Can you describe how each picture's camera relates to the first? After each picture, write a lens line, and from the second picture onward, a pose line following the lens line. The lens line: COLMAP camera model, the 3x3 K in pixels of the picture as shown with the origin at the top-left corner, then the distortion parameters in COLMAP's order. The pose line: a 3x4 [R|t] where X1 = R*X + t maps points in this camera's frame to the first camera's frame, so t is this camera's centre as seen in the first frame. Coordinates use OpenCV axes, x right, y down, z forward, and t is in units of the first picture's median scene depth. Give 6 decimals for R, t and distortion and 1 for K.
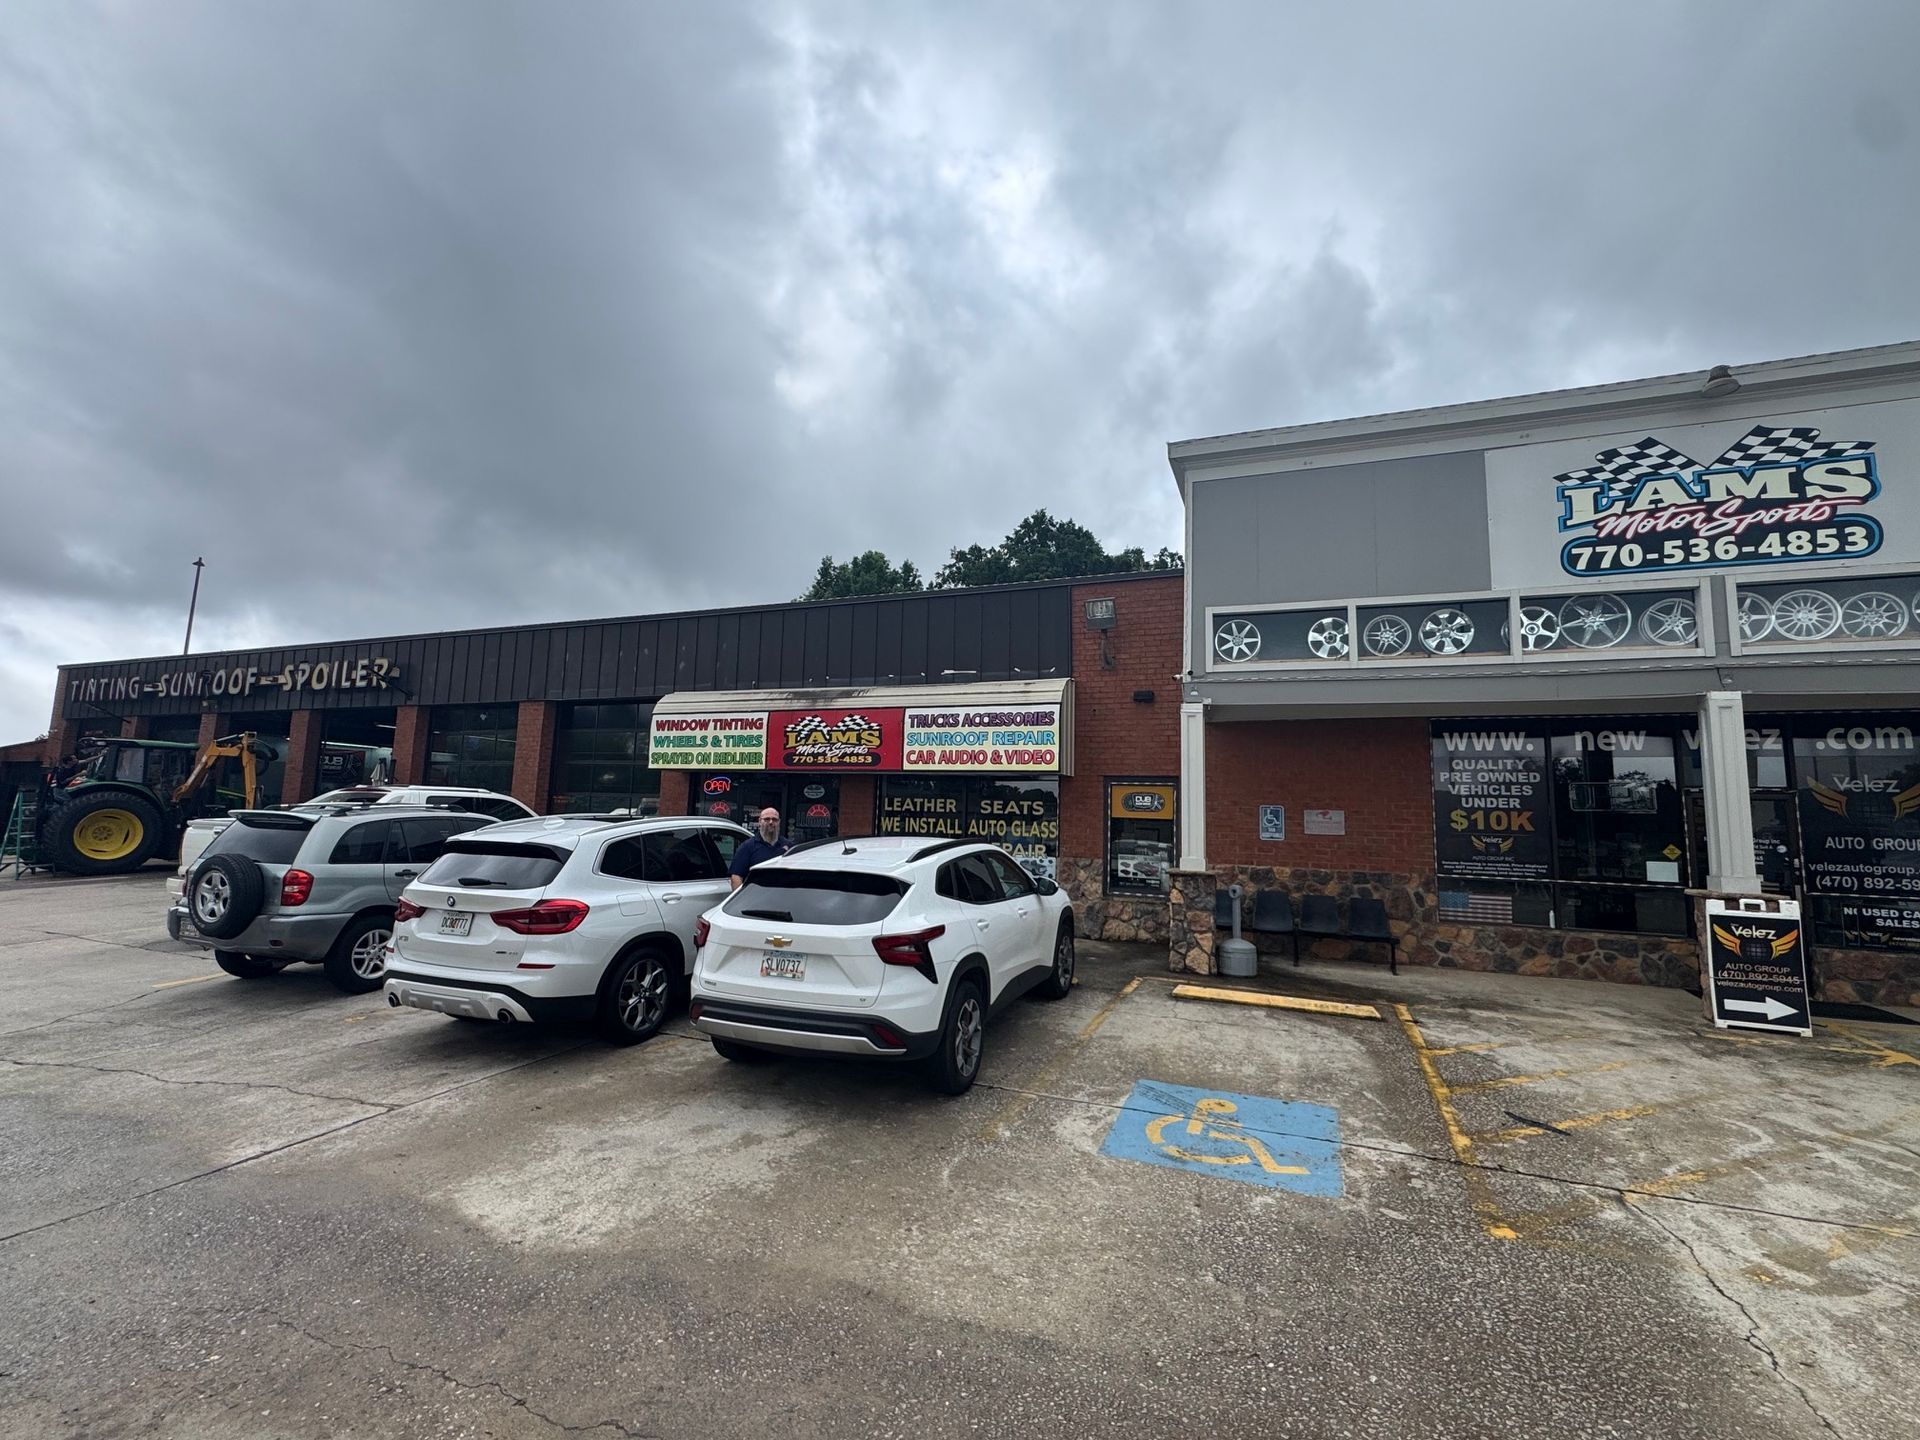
lens RADIAL K [[821.6, 0, 957.6], [0, 821.6, 718.7], [0, 0, 1]] dist [0.000782, -0.000618]
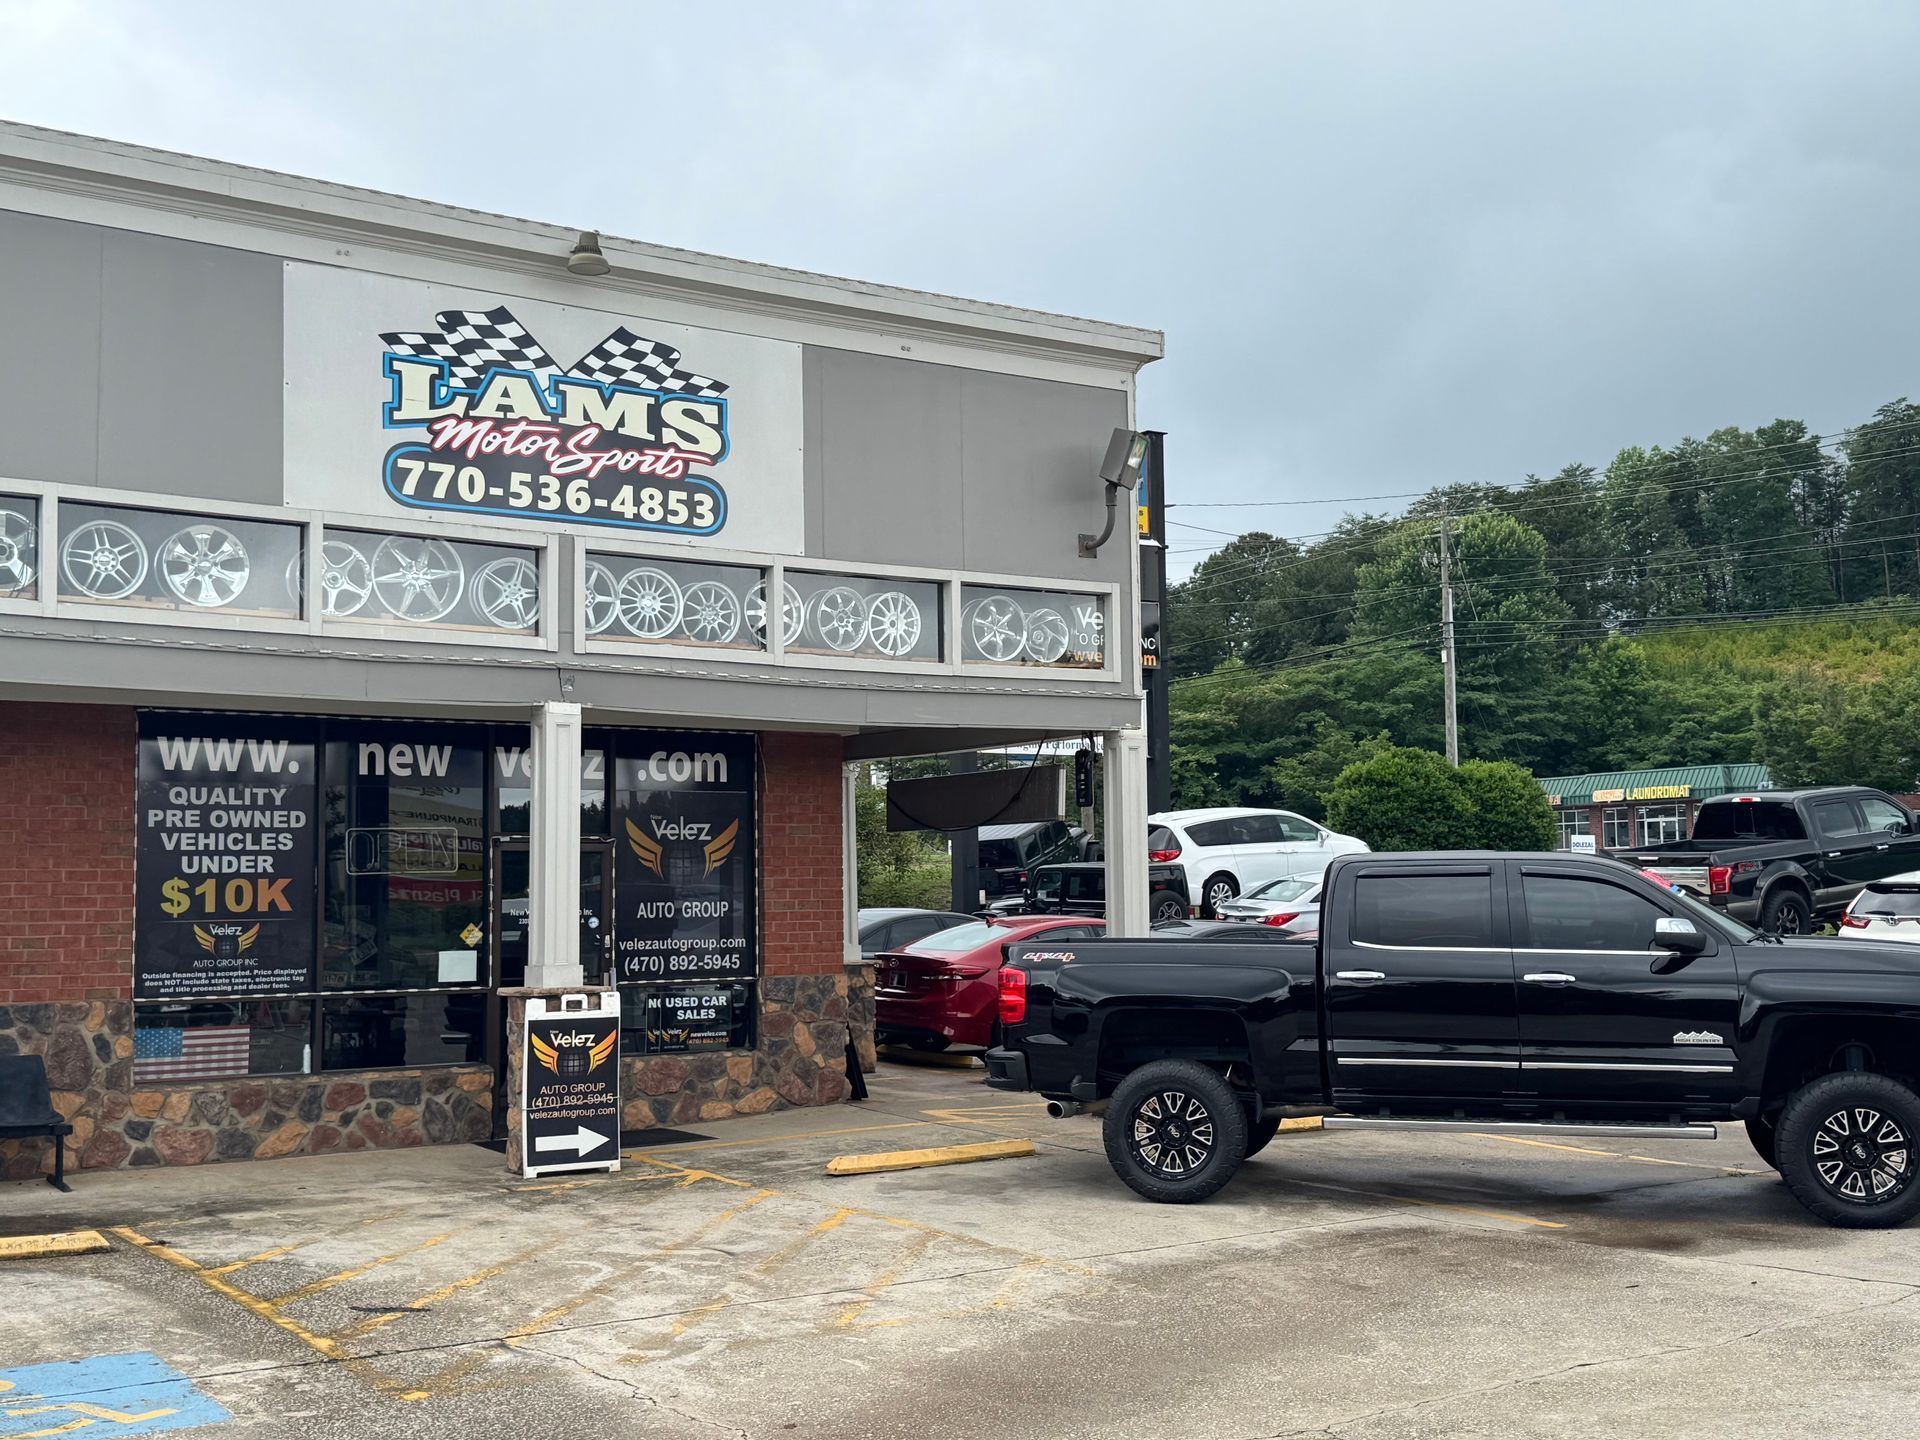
lens RADIAL K [[2209.2, 0, 1007.4], [0, 2209.2, 748.5], [0, 0, 1]] dist [0.083570, 0.000000]
pose [[0.532292, 0.022283, 0.846267, -0.375532], [-0.075577, 0.996913, 0.021288, -0.051271], [-0.843180, -0.075290, 0.532333, -0.265304]]
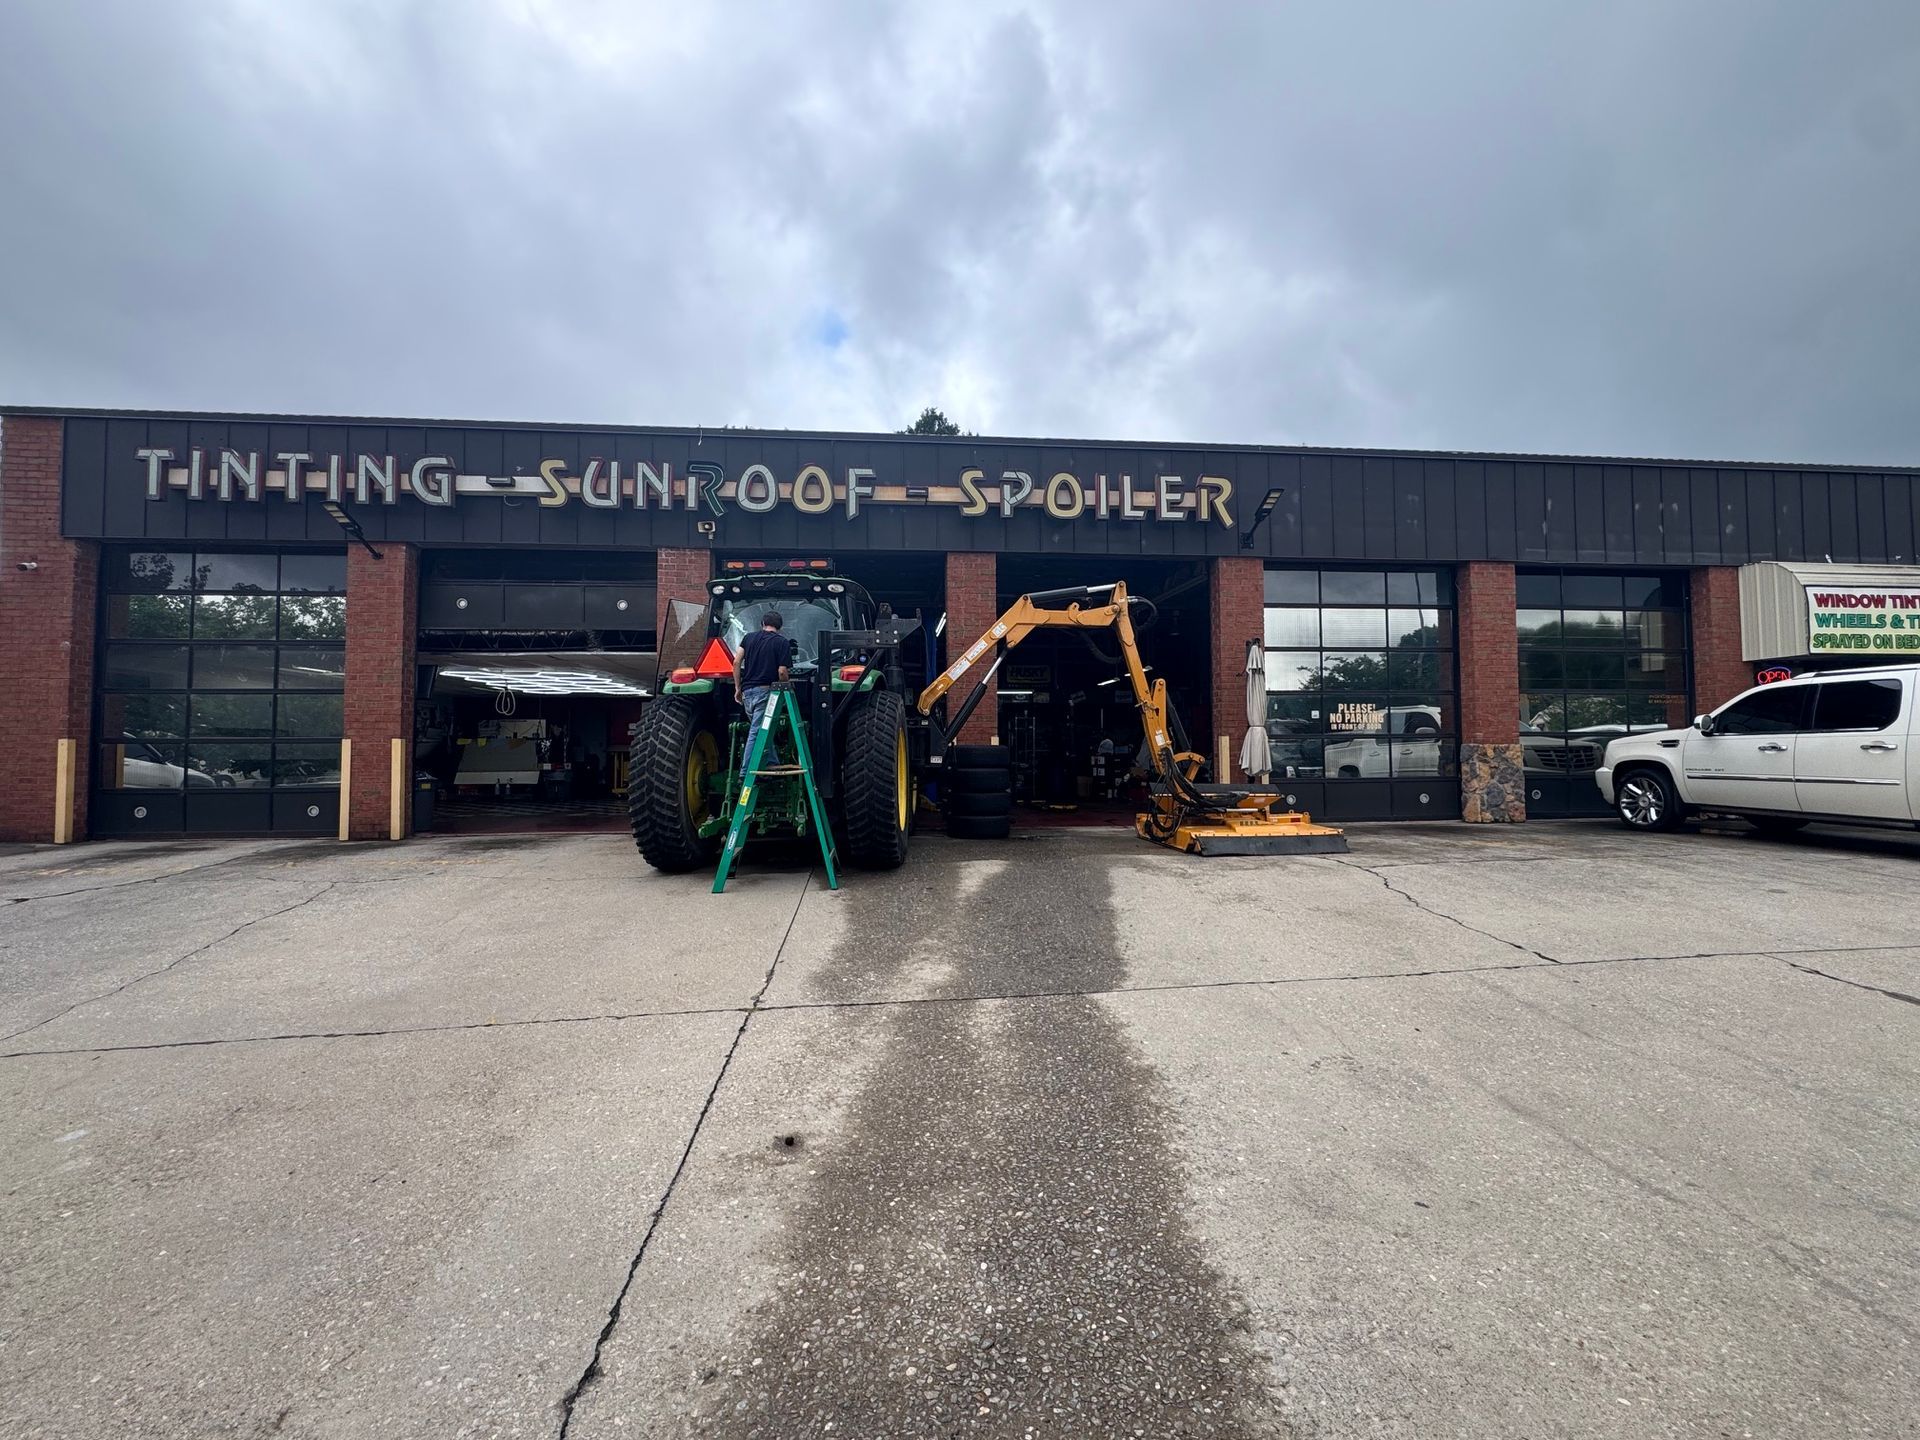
lens RADIAL K [[821.6, 0, 968.8], [0, 821.6, 715.9], [0, 0, 1]] dist [0.000782, -0.000618]
pose [[0.878745, -0.014252, 0.477080, -2.118732], [-0.023444, 0.997059, 0.072969, 0.117415], [-0.476716, -0.075306, 0.875826, 0.982299]]
